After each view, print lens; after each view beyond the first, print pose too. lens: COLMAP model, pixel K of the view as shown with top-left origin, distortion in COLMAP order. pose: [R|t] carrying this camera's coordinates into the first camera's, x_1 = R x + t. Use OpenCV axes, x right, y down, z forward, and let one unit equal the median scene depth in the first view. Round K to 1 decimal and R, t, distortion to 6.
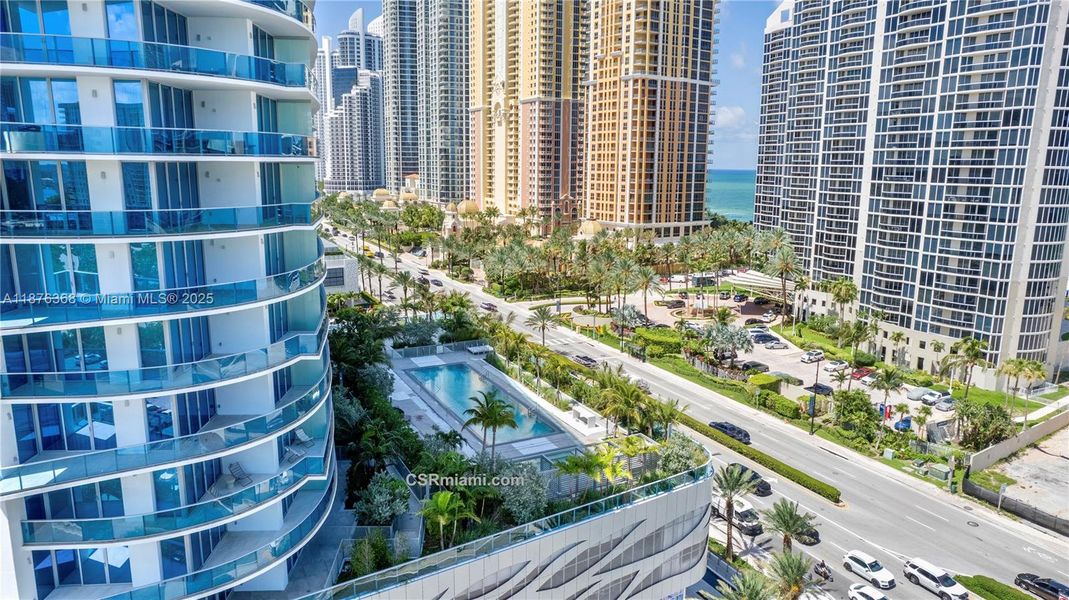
lens RADIAL K [[685.1, 0, 548.4], [0, 685.1, 292.2], [0, 0, 1]] dist [-0.047254, 0.021555]
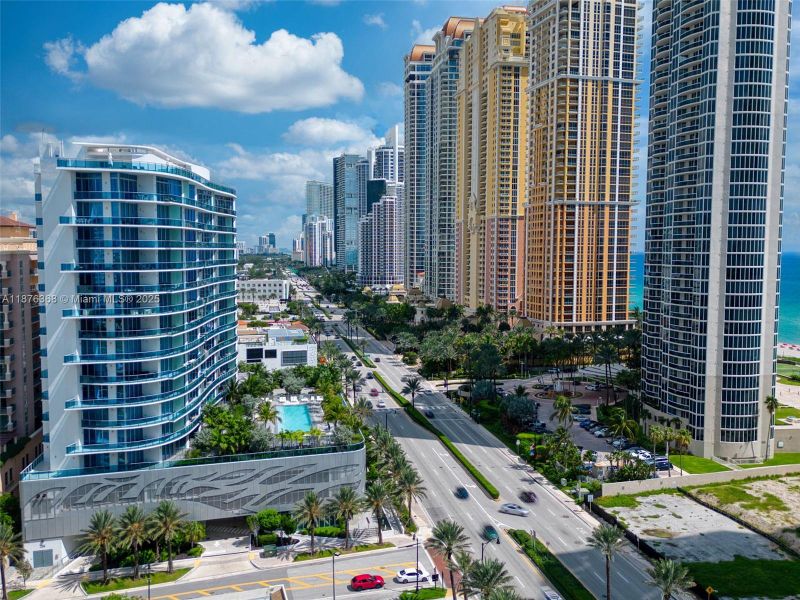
lens RADIAL K [[704.7, 0, 399.0], [0, 704.7, 302.1], [0, 0, 1]] dist [0.040524, -0.001871]
pose [[0.953570, 0.010998, -0.300970, 0.341286], [-0.044241, 0.993607, -0.103862, 0.008594], [0.297904, 0.112354, 0.947961, -0.376325]]
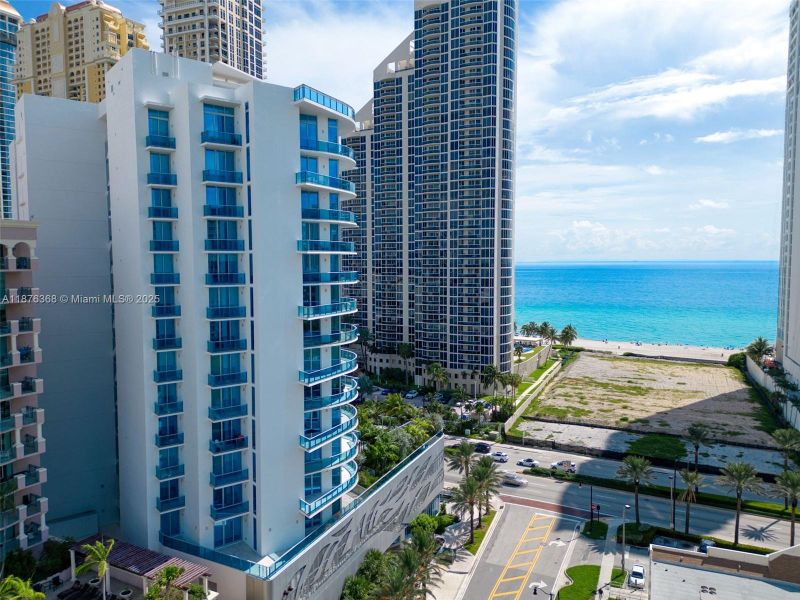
lens RADIAL K [[606.4, 0, 397.1], [0, 606.4, 300.1], [0, 0, 1]] dist [0.045691, -0.025152]
pose [[0.843590, -0.052554, 0.534410, -0.299351], [0.113430, 0.990183, -0.081679, -0.005064], [-0.524871, 0.129522, 0.841270, -0.203456]]
